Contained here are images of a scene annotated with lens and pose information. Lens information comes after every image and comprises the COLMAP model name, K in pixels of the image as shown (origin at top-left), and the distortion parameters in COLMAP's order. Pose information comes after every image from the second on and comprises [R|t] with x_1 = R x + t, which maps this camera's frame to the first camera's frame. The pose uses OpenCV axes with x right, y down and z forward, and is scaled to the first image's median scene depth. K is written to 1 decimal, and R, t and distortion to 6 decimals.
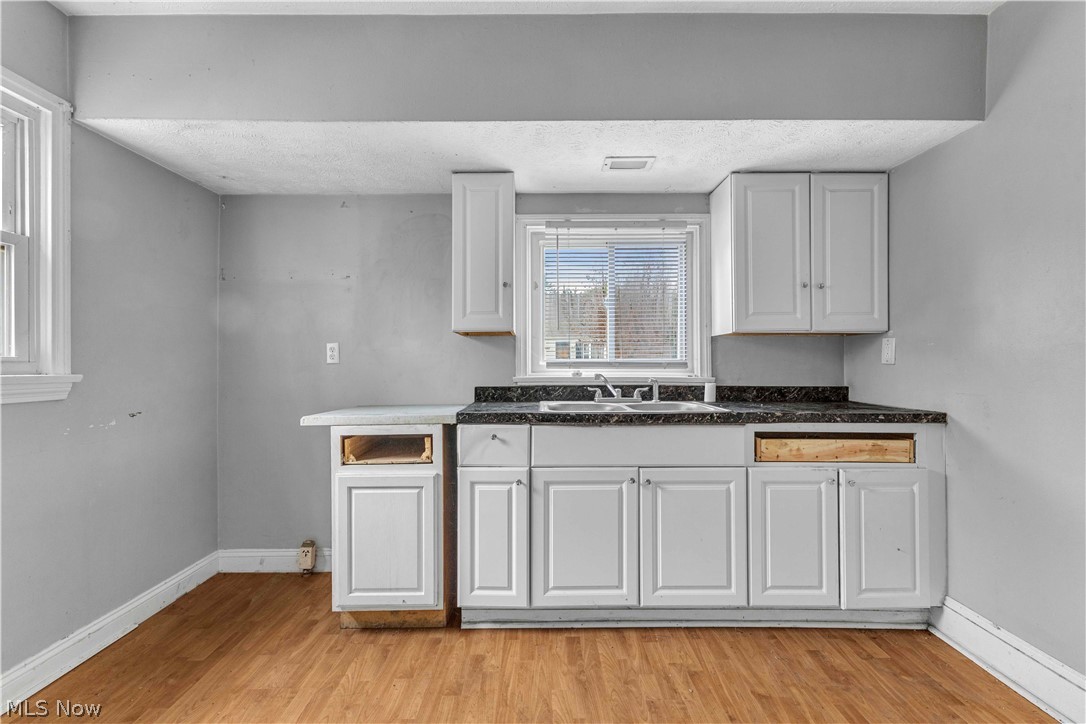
lens RADIAL K [[471.6, 0, 551.8], [0, 471.6, 364.8], [0, 0, 1]] dist [0.009878, -0.002764]
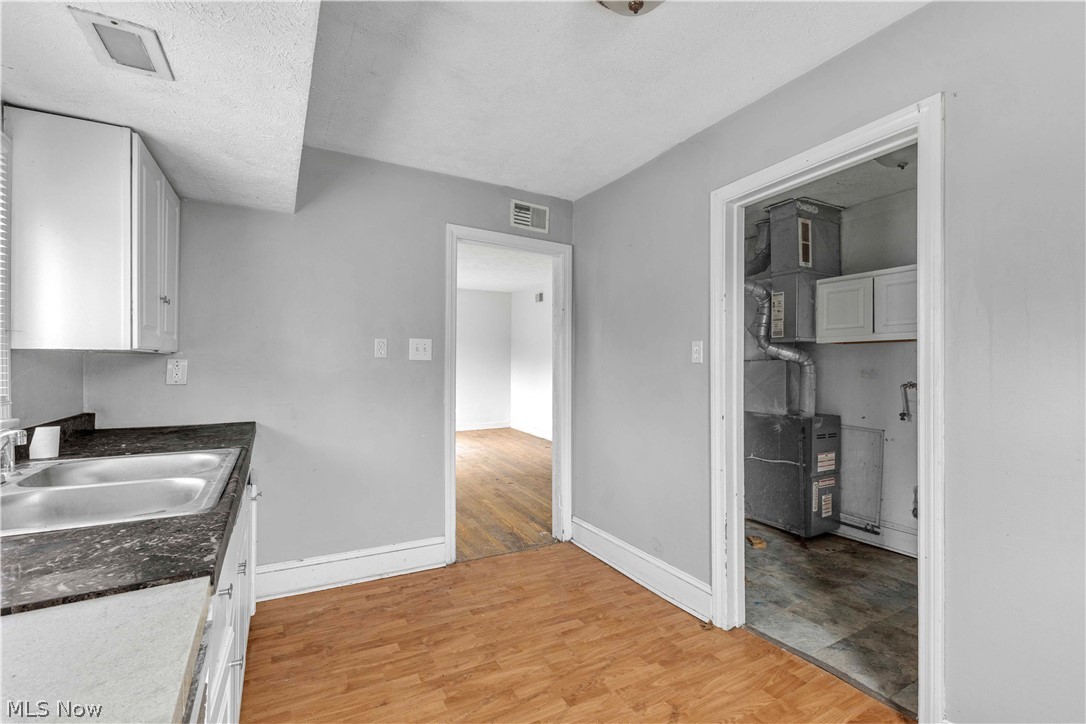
lens RADIAL K [[471.6, 0, 498.7], [0, 471.6, 363.0], [0, 0, 1]] dist [0.009878, -0.002764]
pose [[-0.400483, 0.004671, 0.916292, -0.593527], [0.007377, 0.999971, -0.001873, -0.048807], [-0.916274, 0.006009, -0.400506, 0.920797]]
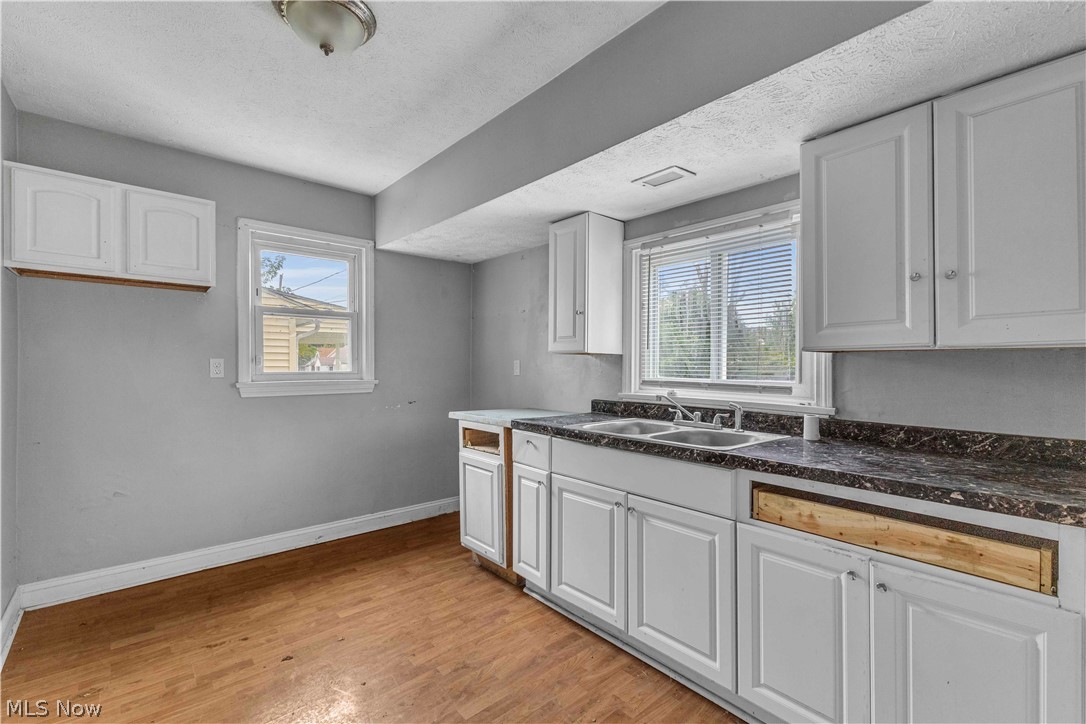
lens RADIAL K [[471.6, 0, 551.5], [0, 471.6, 365.9], [0, 0, 1]] dist [0.009878, -0.002764]
pose [[0.660988, 0.012081, -0.750299, 0.807502], [-0.014359, 0.999891, 0.003450, -0.048028], [0.750259, 0.008493, 0.661089, 0.223101]]
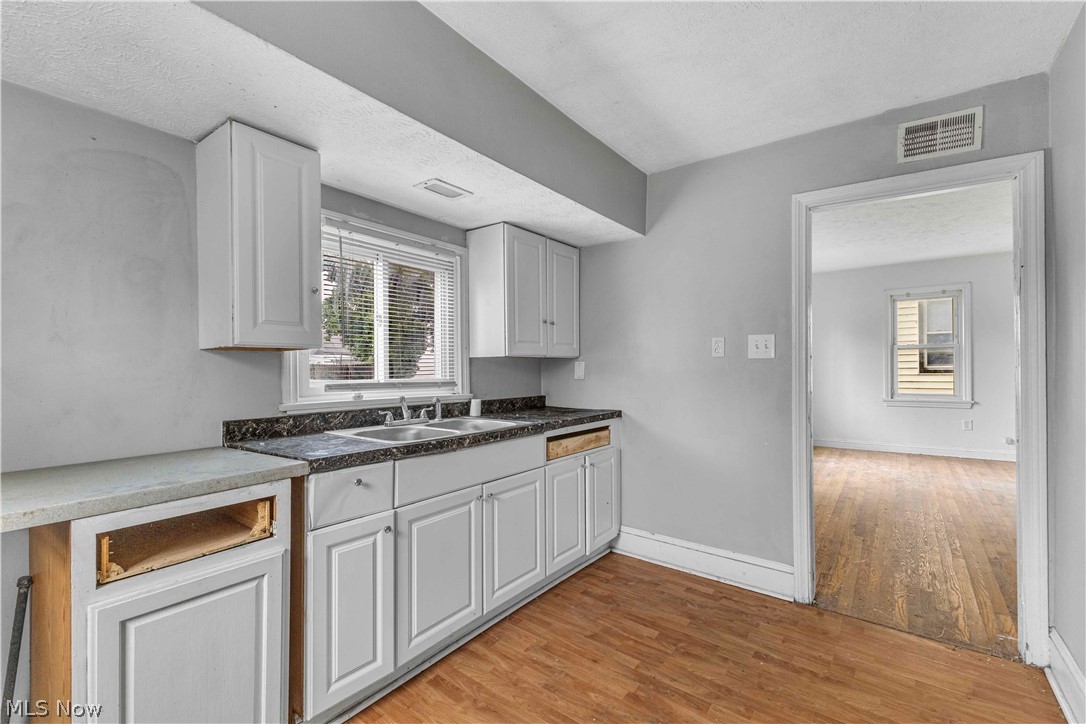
lens RADIAL K [[446.7, 0, 546.3], [0, 446.7, 368.8], [0, 0, 1]] dist [0.002878, 0.000052]
pose [[0.628503, -0.001422, 0.777805, -0.498992], [0.009756, 0.999934, -0.006055, -0.032762], [-0.777746, 0.011394, 0.628476, 0.253402]]
